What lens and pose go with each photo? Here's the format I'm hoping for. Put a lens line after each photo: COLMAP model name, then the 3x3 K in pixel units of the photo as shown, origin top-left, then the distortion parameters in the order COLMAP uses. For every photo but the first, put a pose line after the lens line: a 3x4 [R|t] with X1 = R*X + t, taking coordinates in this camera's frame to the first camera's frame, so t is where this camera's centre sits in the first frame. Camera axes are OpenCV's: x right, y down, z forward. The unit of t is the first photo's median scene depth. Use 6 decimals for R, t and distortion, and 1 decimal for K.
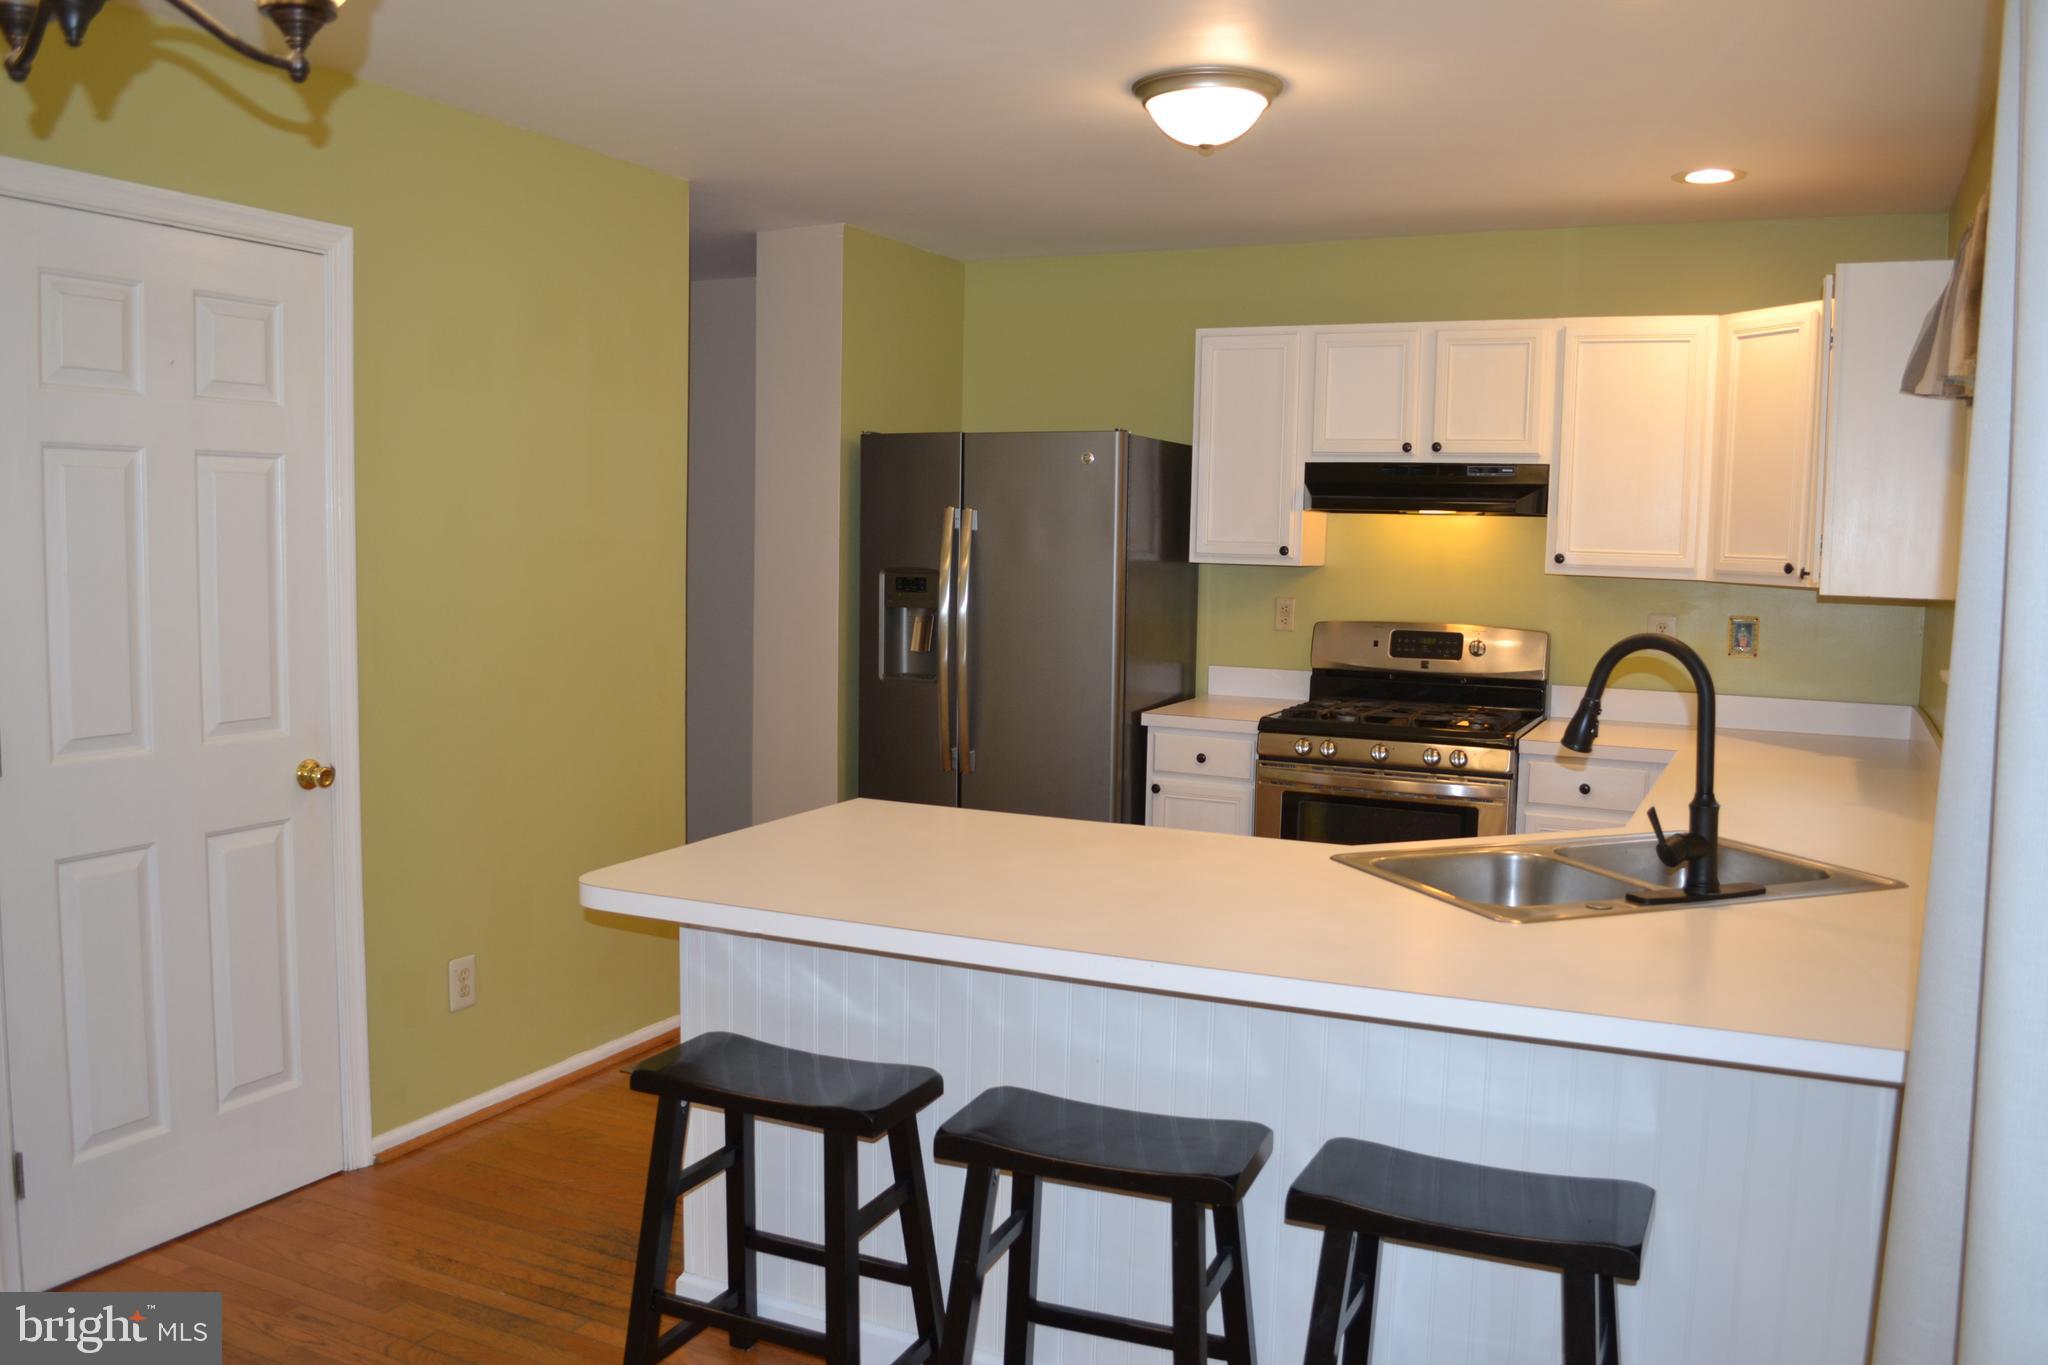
lens RADIAL K [[1675.6, 0, 1024.0], [0, 1675.6, 682.5], [0, 0, 1]] dist [-0.003059, -0.004511]
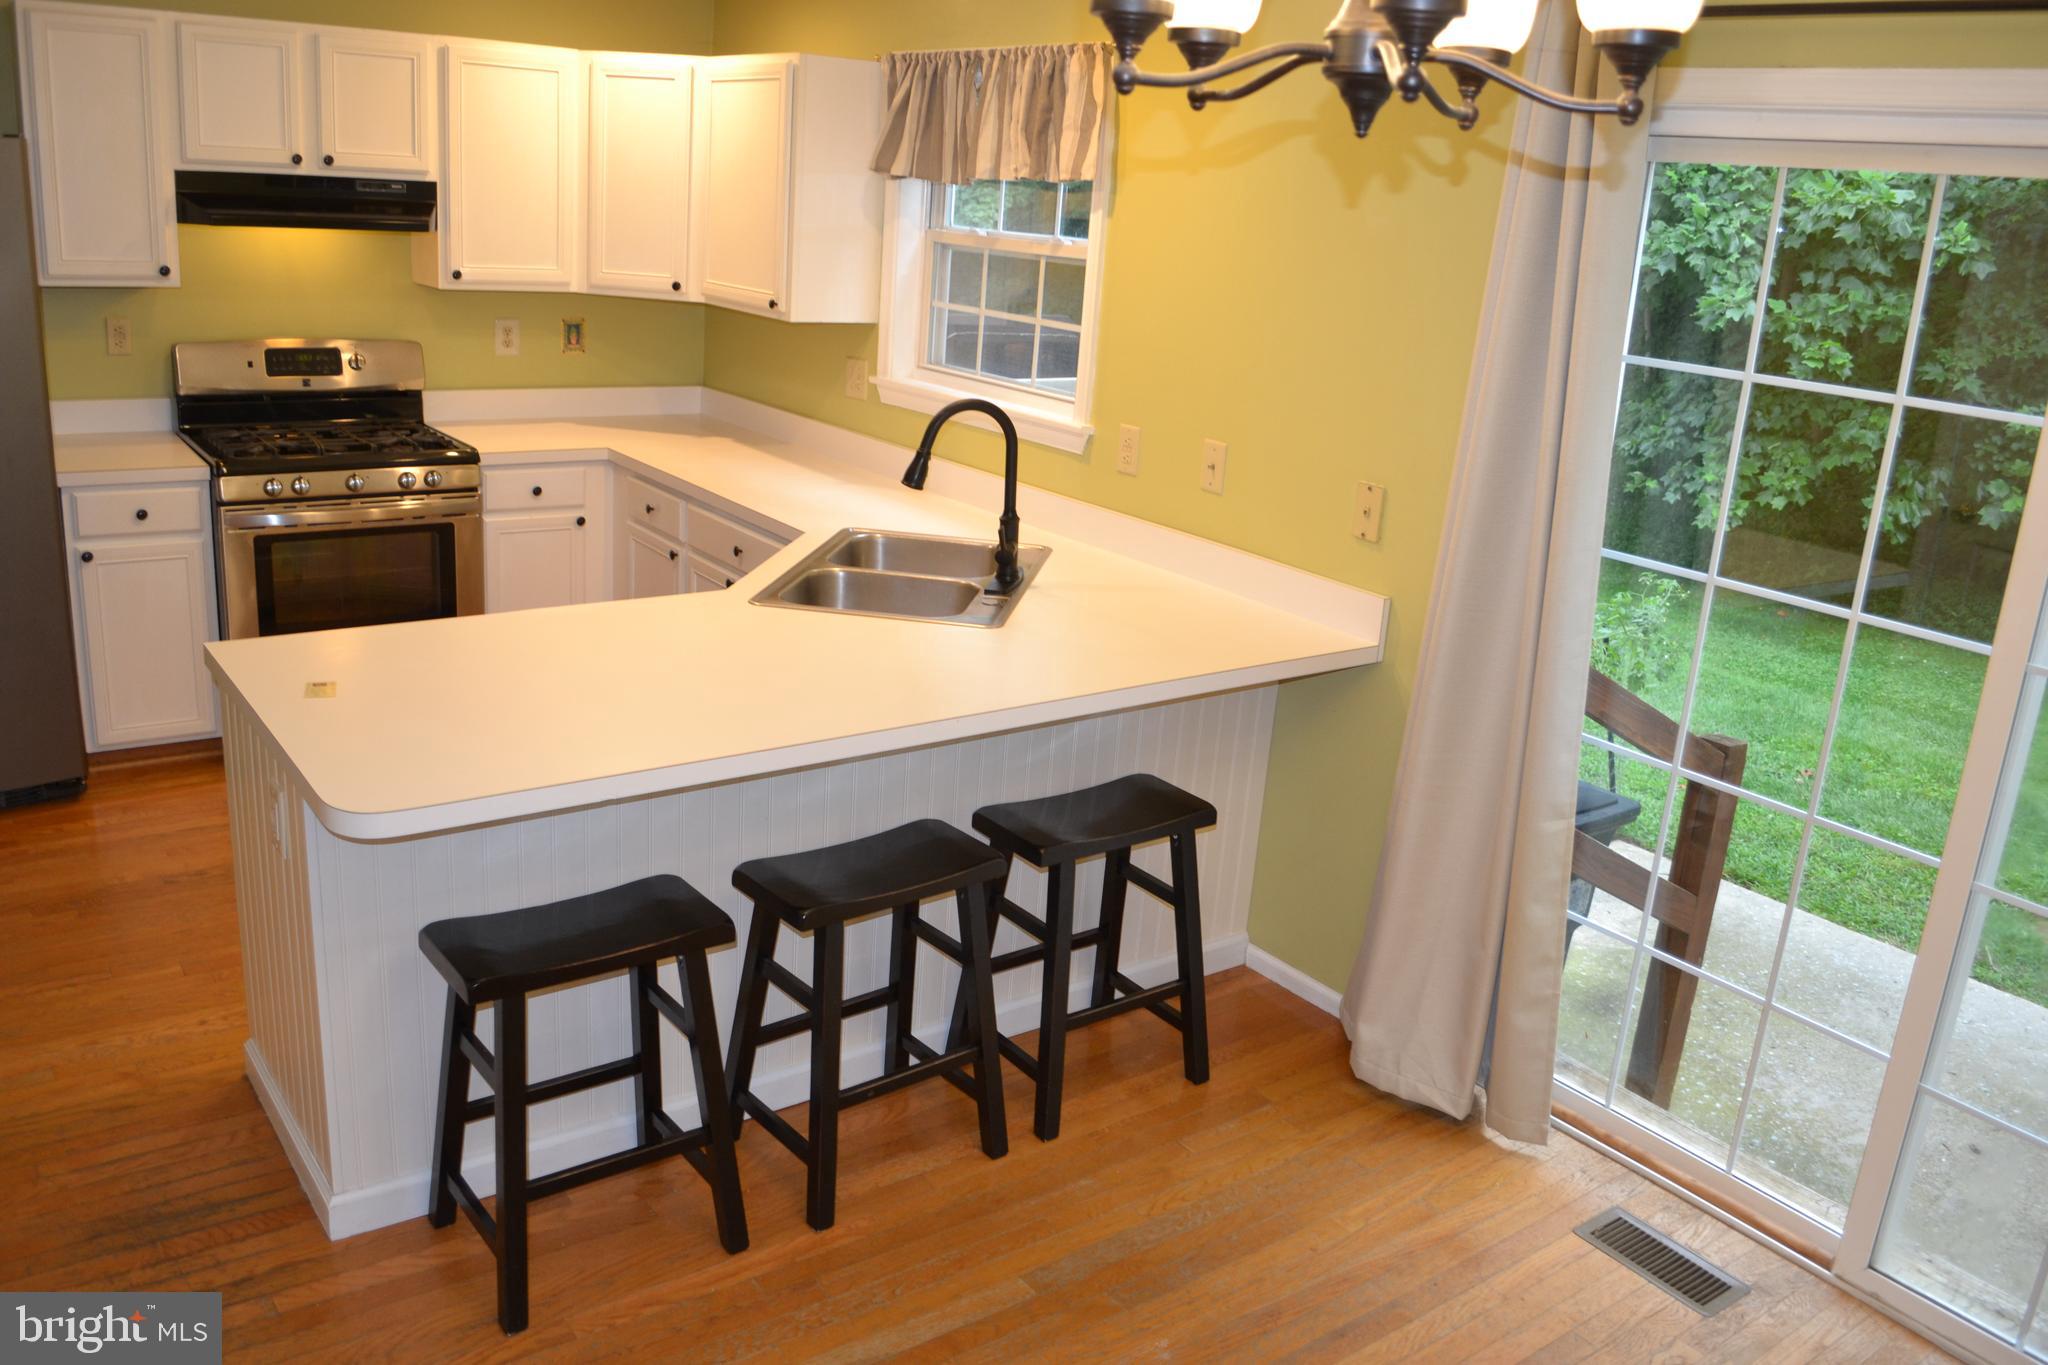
lens RADIAL K [[1617.1, 0, 1024.0], [0, 1617.1, 682.5], [0, 0, 1]] dist [-0.000639, -0.138363]
pose [[0.489786, -0.242213, 0.837522, -0.404962], [0.027107, 0.964400, 0.263054, -0.081124], [-0.871421, -0.106137, 0.478916, 0.172509]]
